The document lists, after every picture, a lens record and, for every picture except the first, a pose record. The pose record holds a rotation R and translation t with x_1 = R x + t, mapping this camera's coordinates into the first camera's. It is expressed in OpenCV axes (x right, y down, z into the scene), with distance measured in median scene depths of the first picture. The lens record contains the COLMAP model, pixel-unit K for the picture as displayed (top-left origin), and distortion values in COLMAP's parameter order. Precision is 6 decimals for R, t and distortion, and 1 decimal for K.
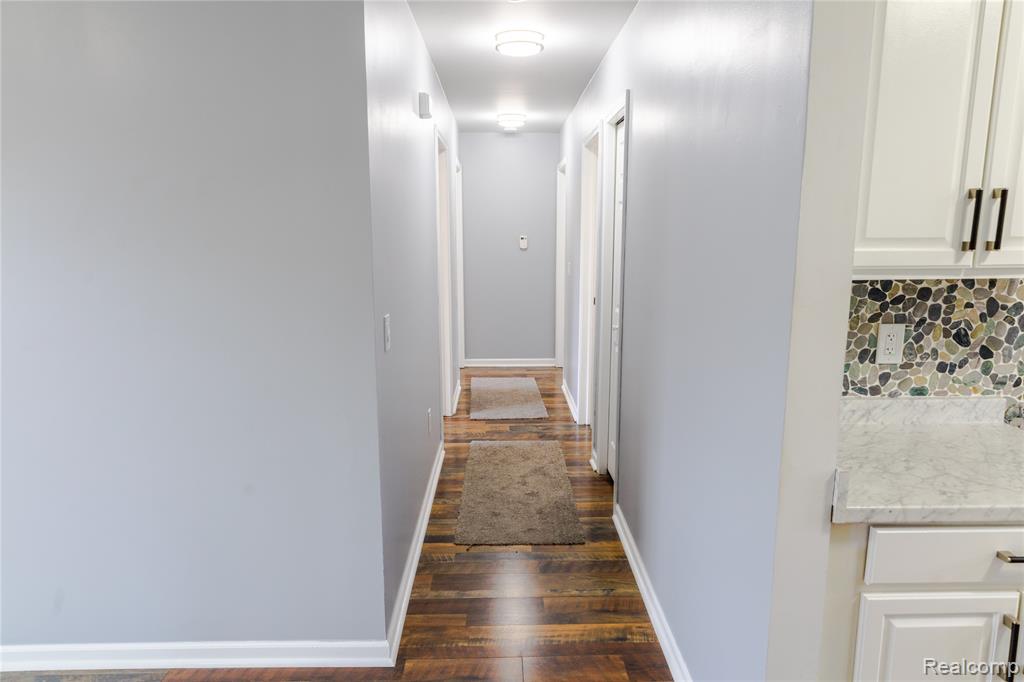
lens RADIAL K [[666.7, 0, 515.5], [0, 666.7, 344.4], [0, 0, 1]] dist [0.002282, 0.003825]
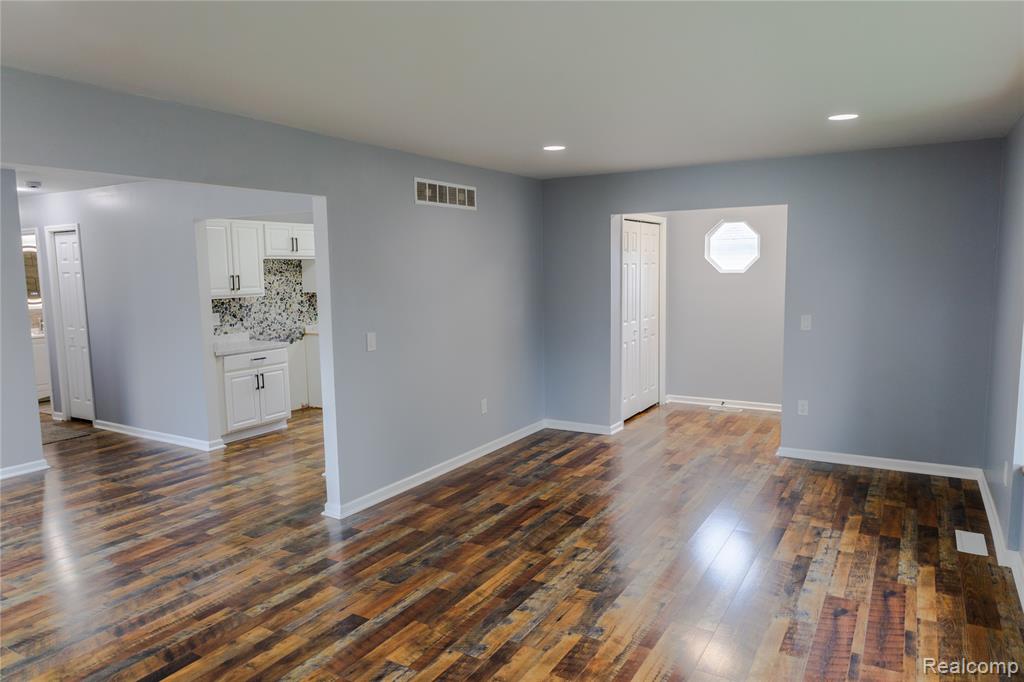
lens RADIAL K [[666.7, 0, 515.5], [0, 666.7, 344.4], [0, 0, 1]] dist [0.002282, 0.003825]
pose [[0.532299, -0.107452, 0.839709, -1.777925], [0.155294, 0.987474, 0.027918, 0.323500], [-0.832191, 0.115541, 0.542318, -2.492092]]
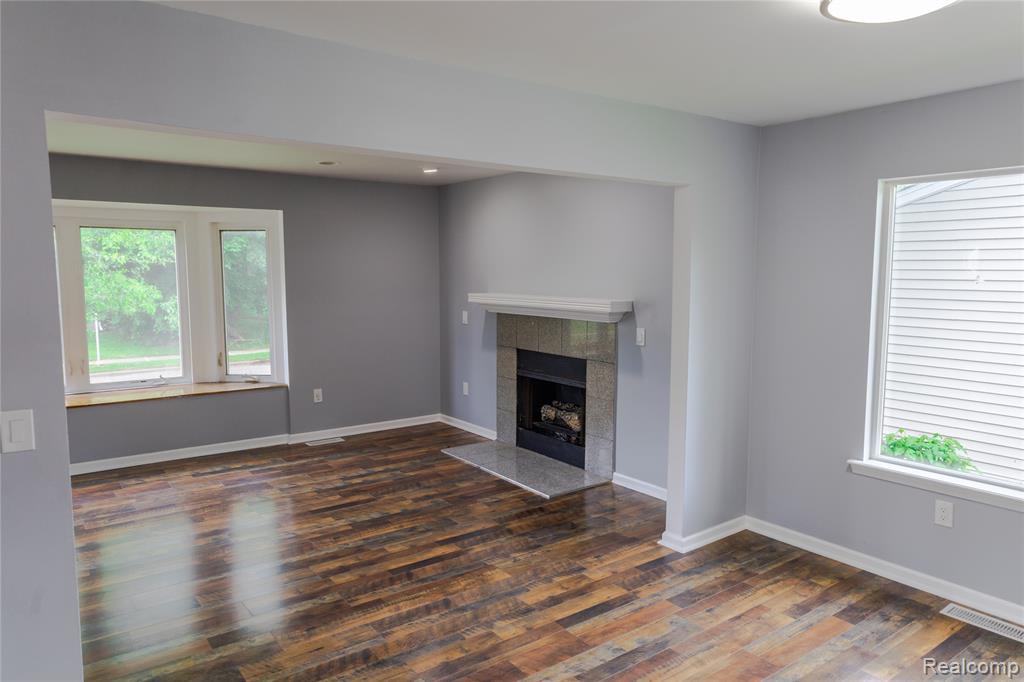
lens RADIAL K [[692.2, 0, 517.3], [0, 692.2, 343.2], [0, 0, 1]] dist [-0.000992, 0.002901]
pose [[-0.813834, 0.058458, -0.578150, 0.055576], [-0.098990, 0.966438, 0.237062, -0.252830], [0.572604, 0.250160, -0.780733, 1.005087]]
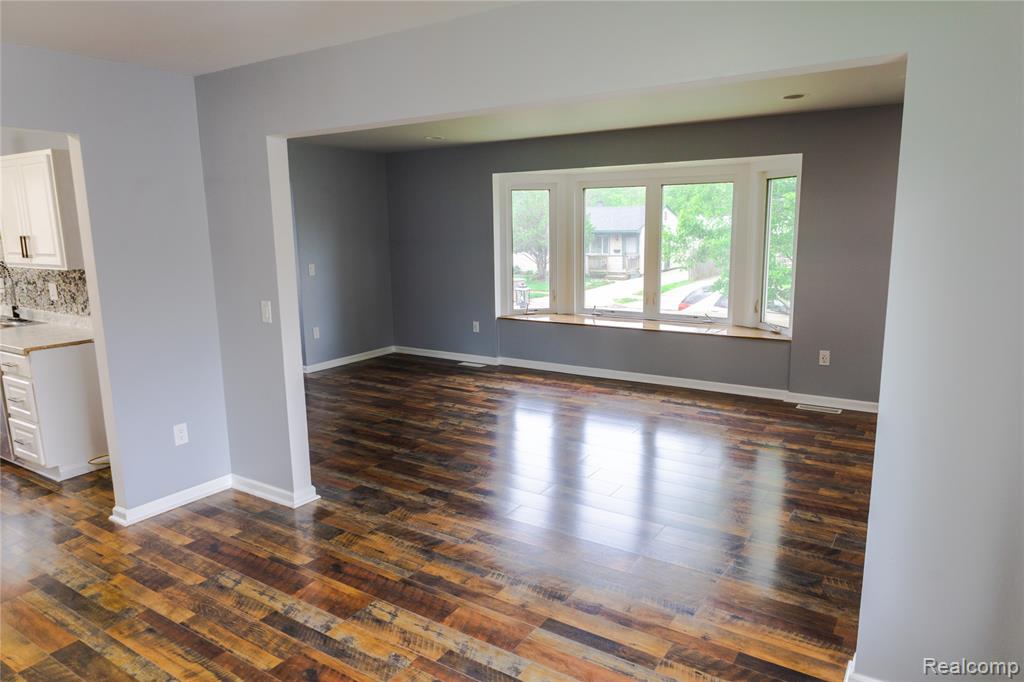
lens RADIAL K [[666.7, 0, 515.5], [0, 666.7, 344.4], [0, 0, 1]] dist [0.002282, 0.003825]
pose [[-0.821679, -0.091054, 0.562630, -1.903262], [0.108523, 0.944101, 0.311281, -0.227164], [-0.559523, 0.316831, -0.765867, 0.857549]]
